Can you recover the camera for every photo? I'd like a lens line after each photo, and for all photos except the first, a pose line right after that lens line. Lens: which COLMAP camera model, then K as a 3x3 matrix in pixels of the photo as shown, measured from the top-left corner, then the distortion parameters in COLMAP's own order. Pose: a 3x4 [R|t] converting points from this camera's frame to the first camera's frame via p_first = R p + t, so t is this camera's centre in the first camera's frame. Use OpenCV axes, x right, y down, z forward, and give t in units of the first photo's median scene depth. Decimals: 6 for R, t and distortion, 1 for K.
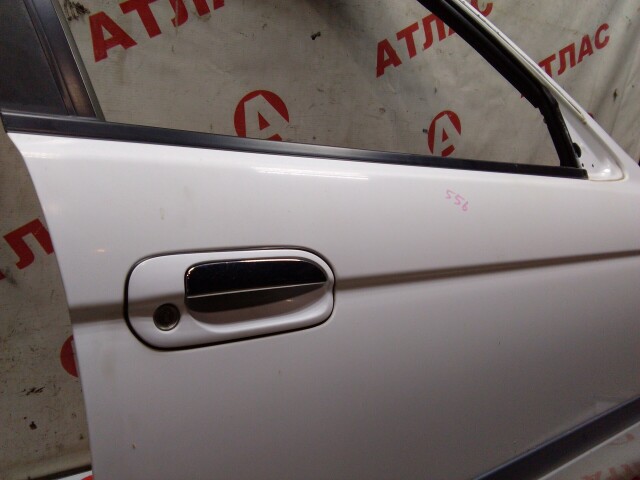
lens RADIAL K [[493.2, 0, 320.0], [0, 493.2, 240.0], [0, 0, 1]] dist [0.066005, -0.107669]
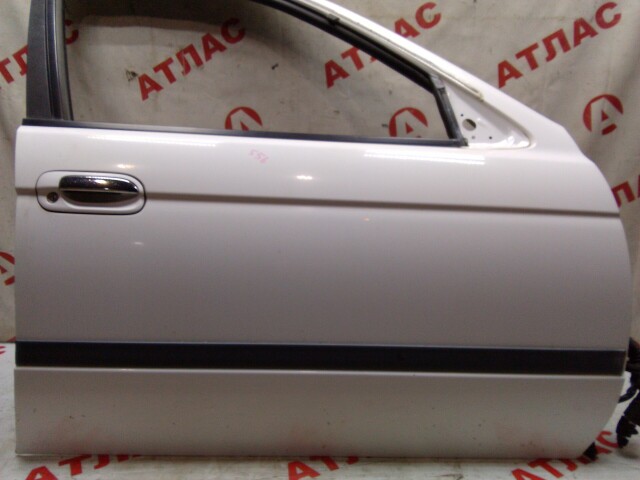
lens RADIAL K [[493.2, 0, 320.0], [0, 493.2, 240.0], [0, 0, 1]] dist [0.066005, -0.107669]
pose [[0.837287, 0.020958, -0.546362, 0.932578], [-0.069746, 0.995196, -0.068710, 0.197499], [0.542297, 0.095637, 0.834726, -0.112472]]
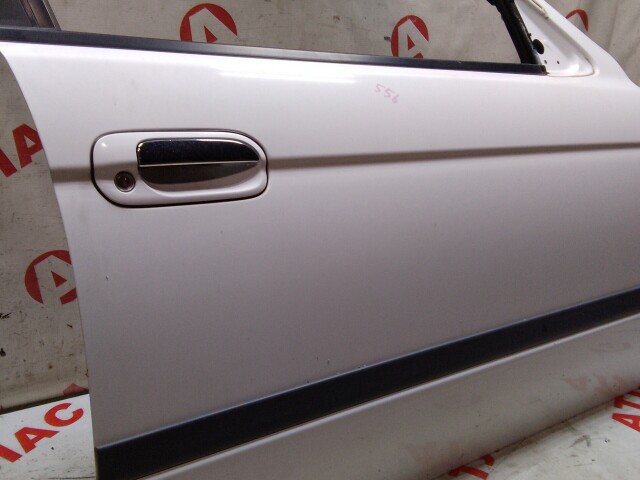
lens RADIAL K [[648.0, 0, 320.0], [0, 648.0, 240.0], [0, 0, 1]] dist [0.107490, -0.192883]
pose [[0.998195, -0.059358, -0.009082, 0.091001], [0.059695, 0.997289, 0.043019, 0.122117], [0.006504, -0.043484, 0.999033, -0.312864]]
